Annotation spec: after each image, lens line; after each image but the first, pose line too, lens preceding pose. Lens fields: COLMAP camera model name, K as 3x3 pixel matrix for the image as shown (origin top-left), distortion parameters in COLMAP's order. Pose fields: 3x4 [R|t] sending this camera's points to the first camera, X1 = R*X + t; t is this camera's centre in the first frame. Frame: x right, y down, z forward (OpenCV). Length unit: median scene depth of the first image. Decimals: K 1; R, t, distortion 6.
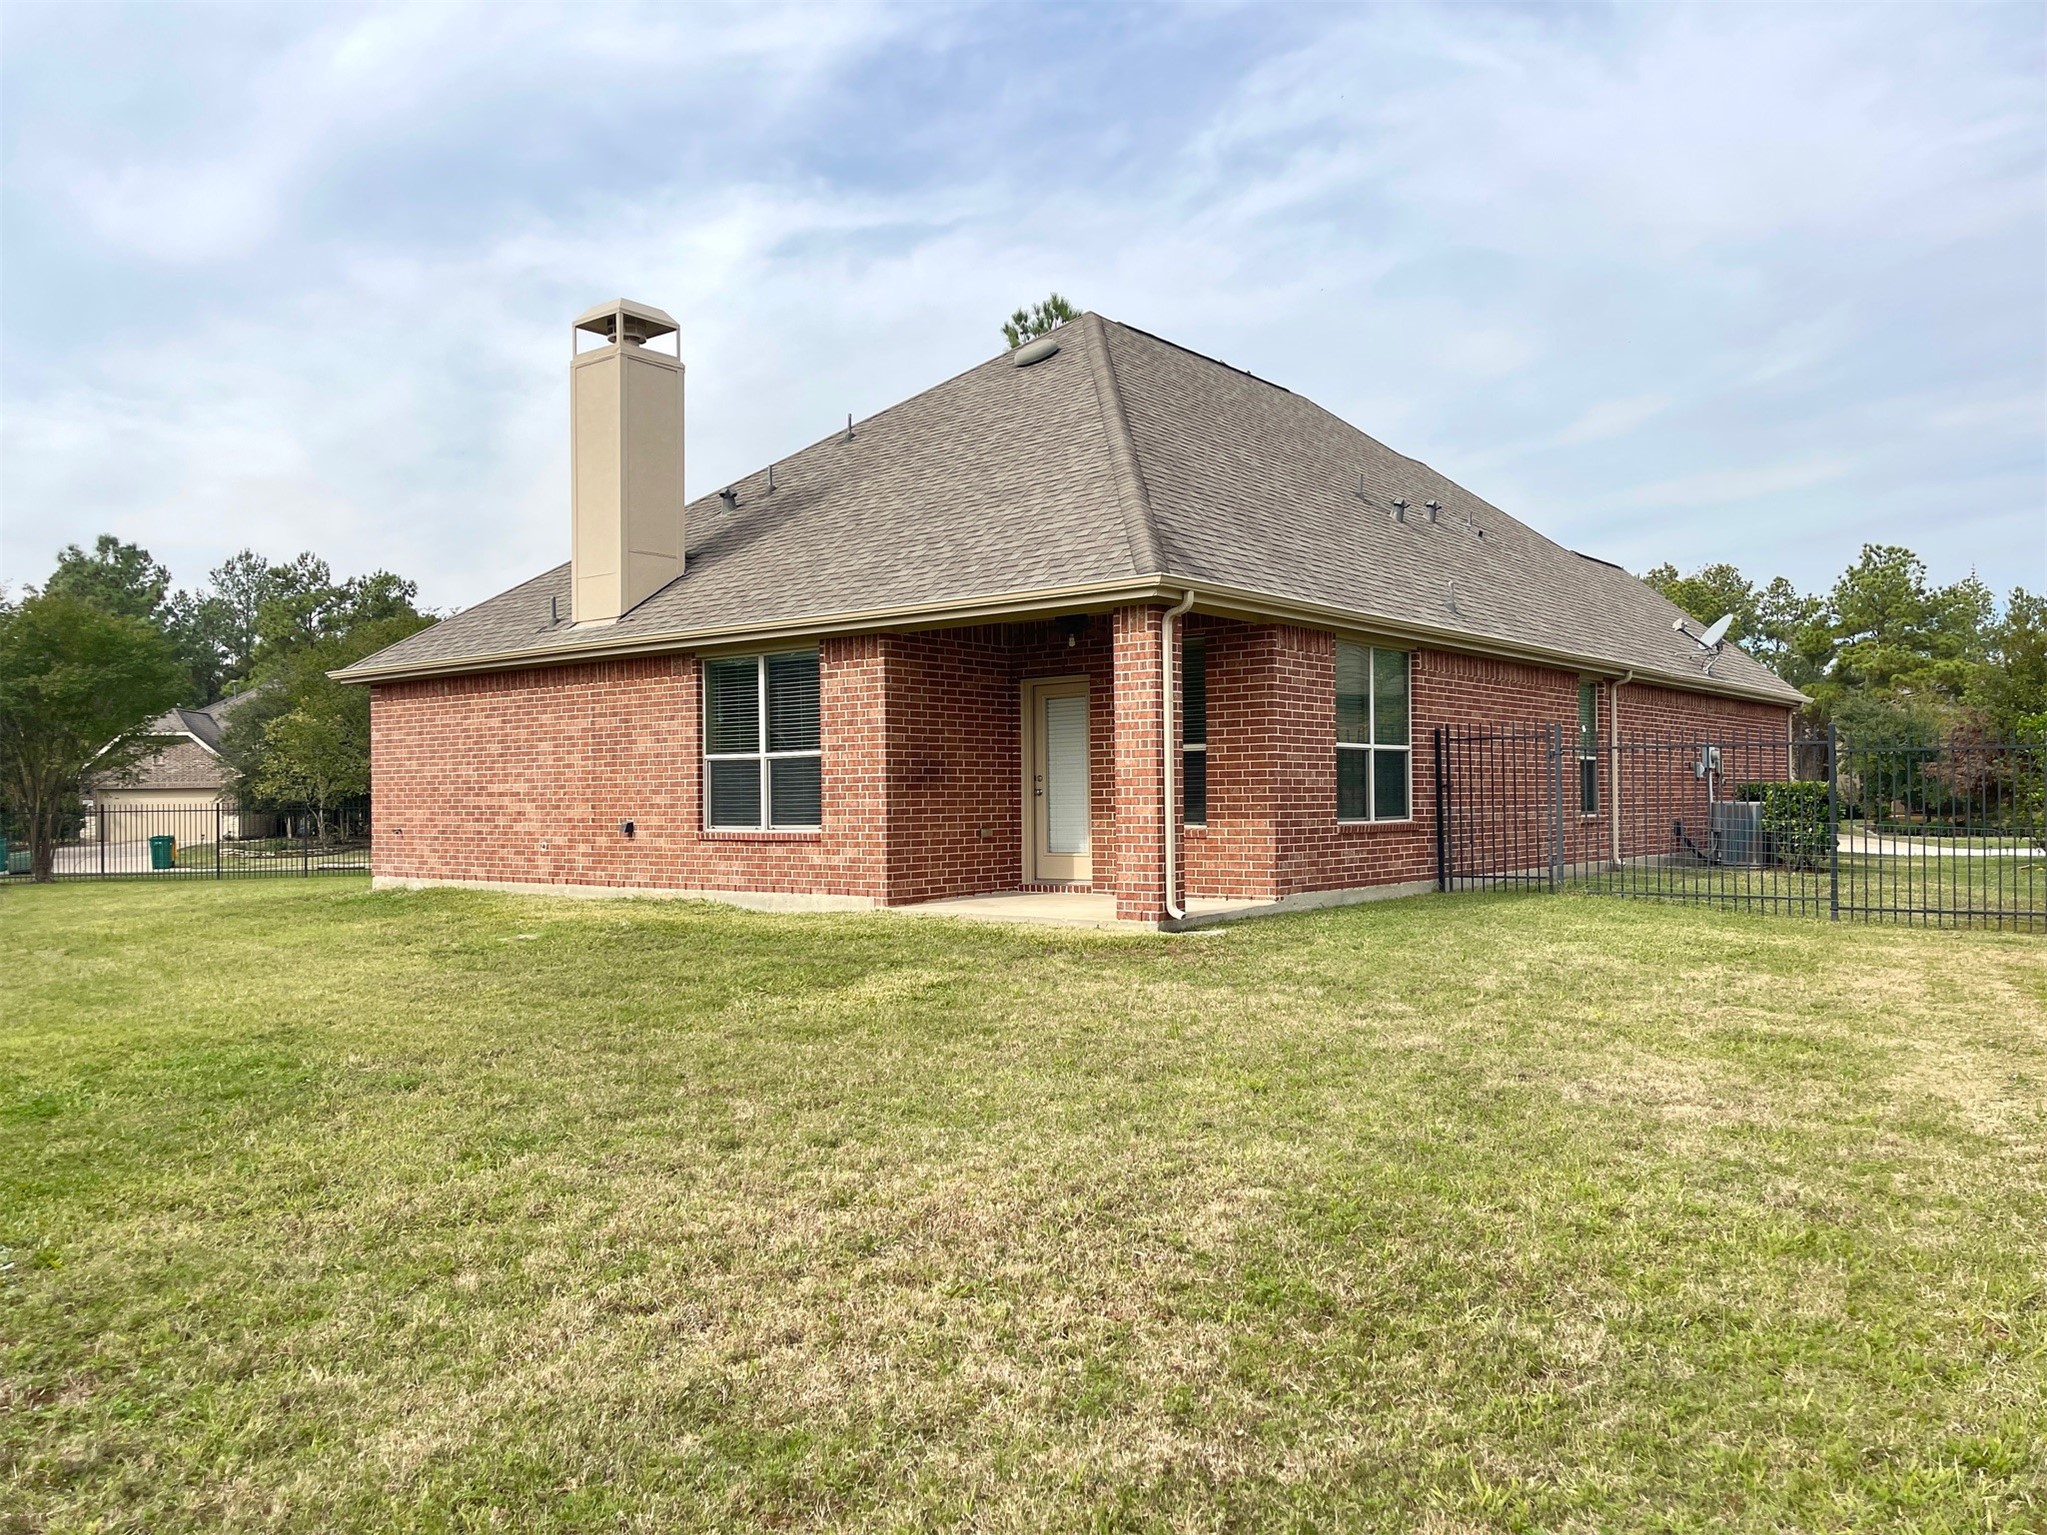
lens RADIAL K [[1519.2, 0, 1023.5], [0, 1519.2, 767.5], [0, 0, 1]] dist [0.009337, 0.001931]
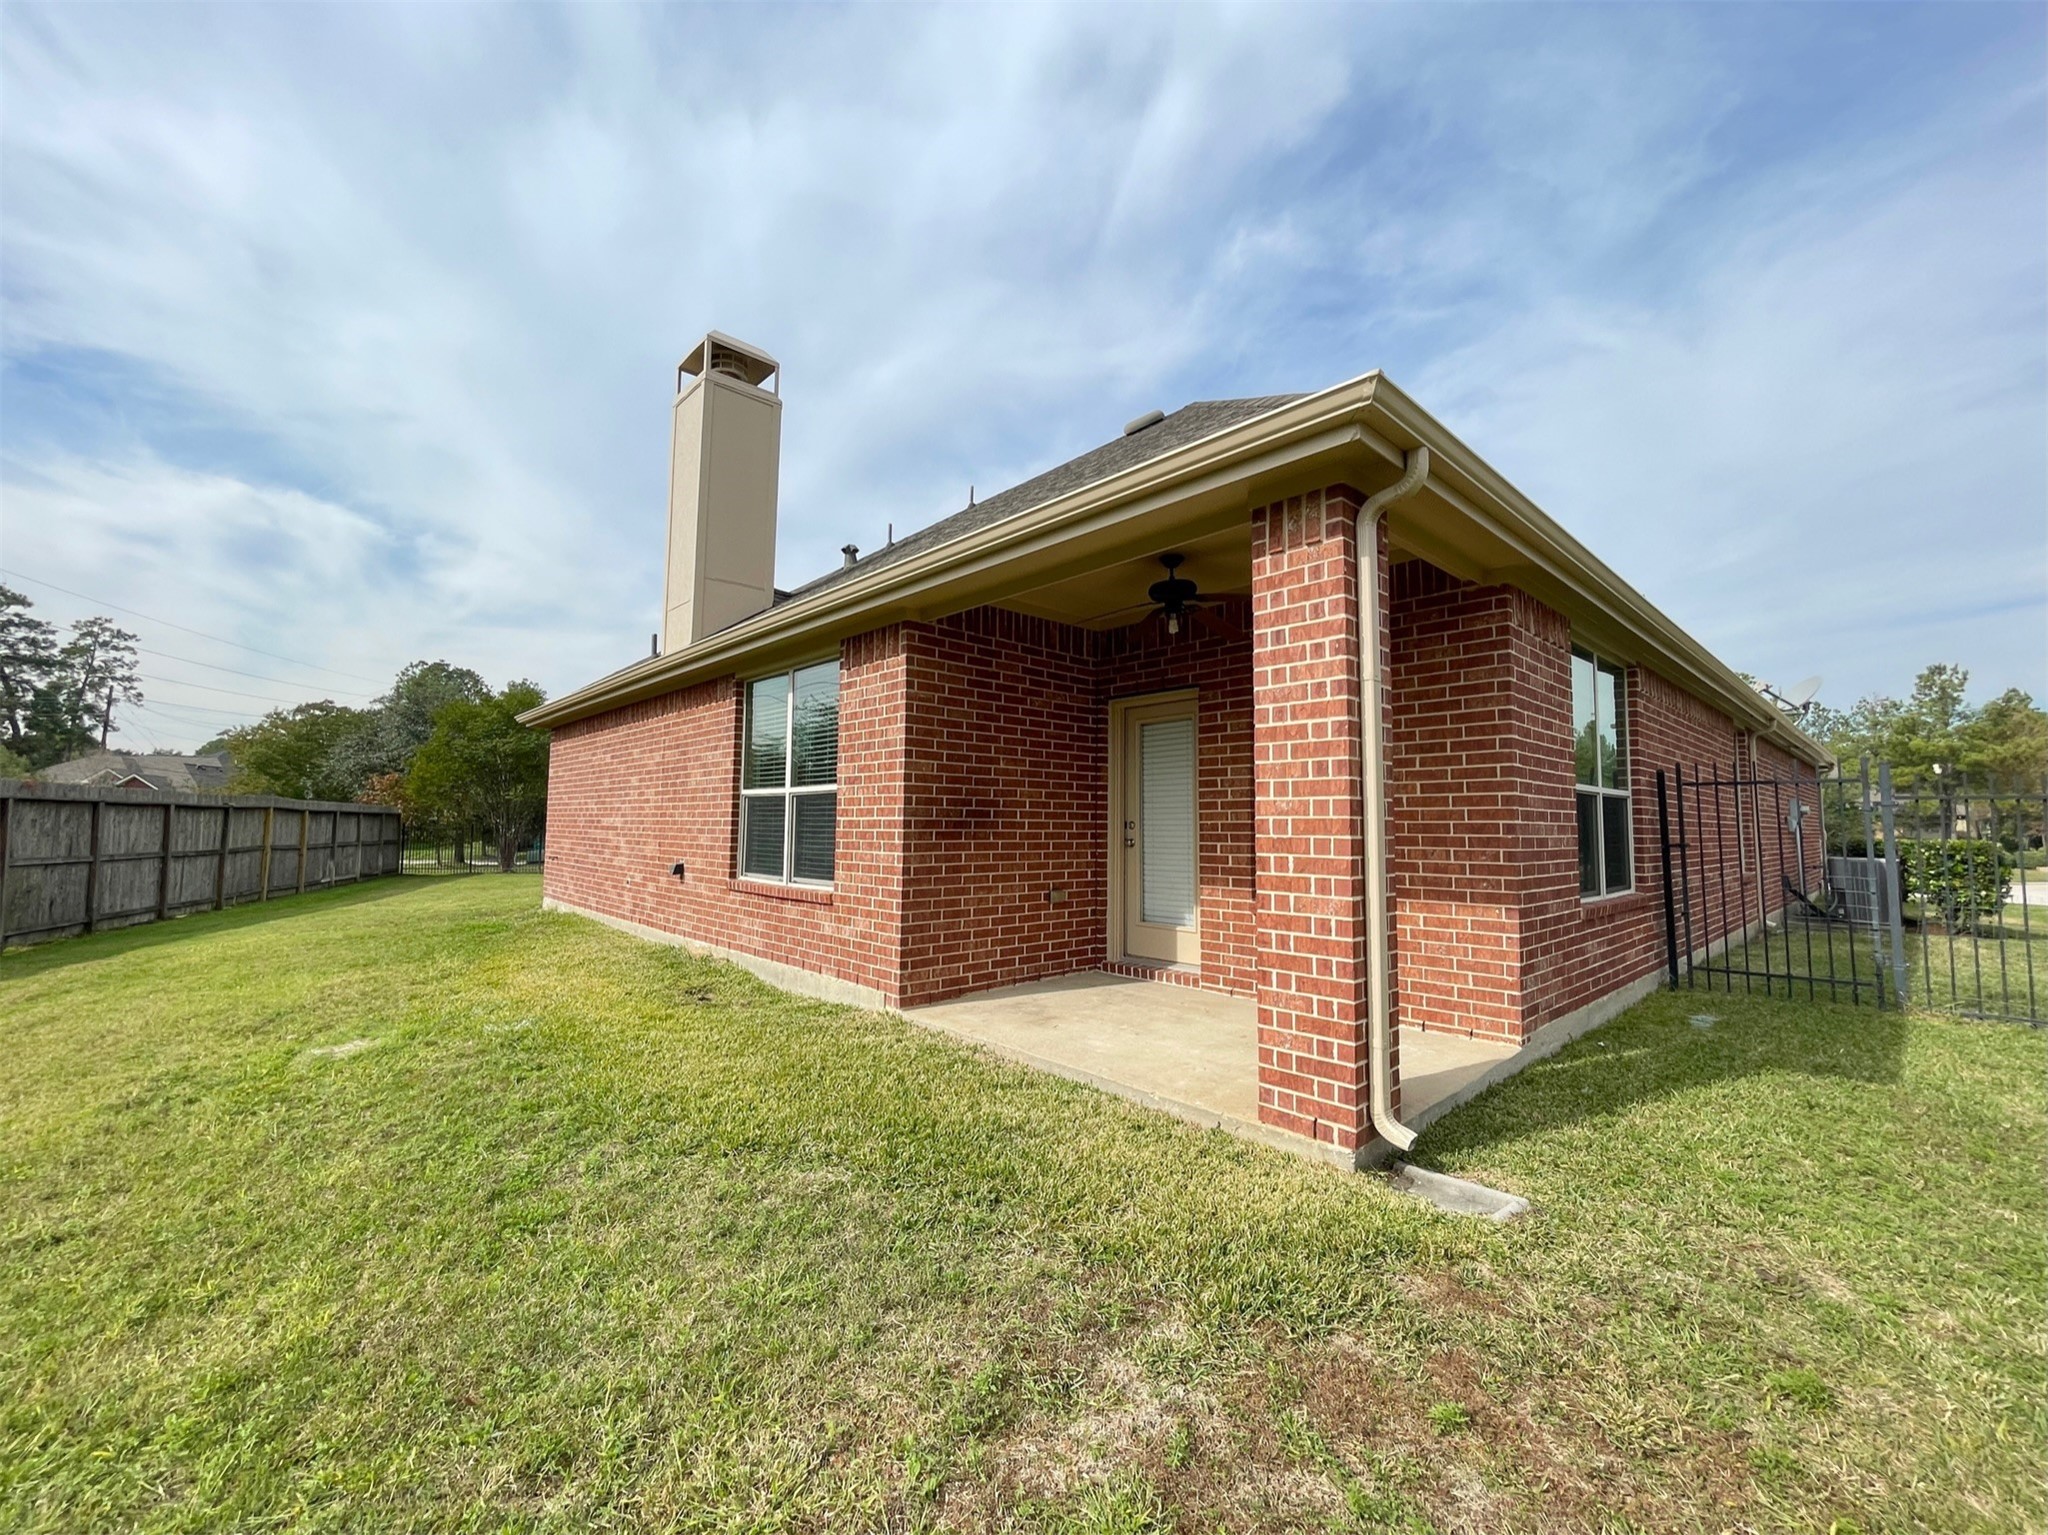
lens RADIAL K [[768.9, 0, 1024.0], [0, 768.9, 767.5], [0, 0, 1]] dist [0.000712, 0.000005]
pose [[0.986193, 0.008661, -0.165374, 0.022686], [-0.017479, 0.998497, -0.051938, -0.001098], [0.164676, 0.054111, 0.984862, 0.635010]]
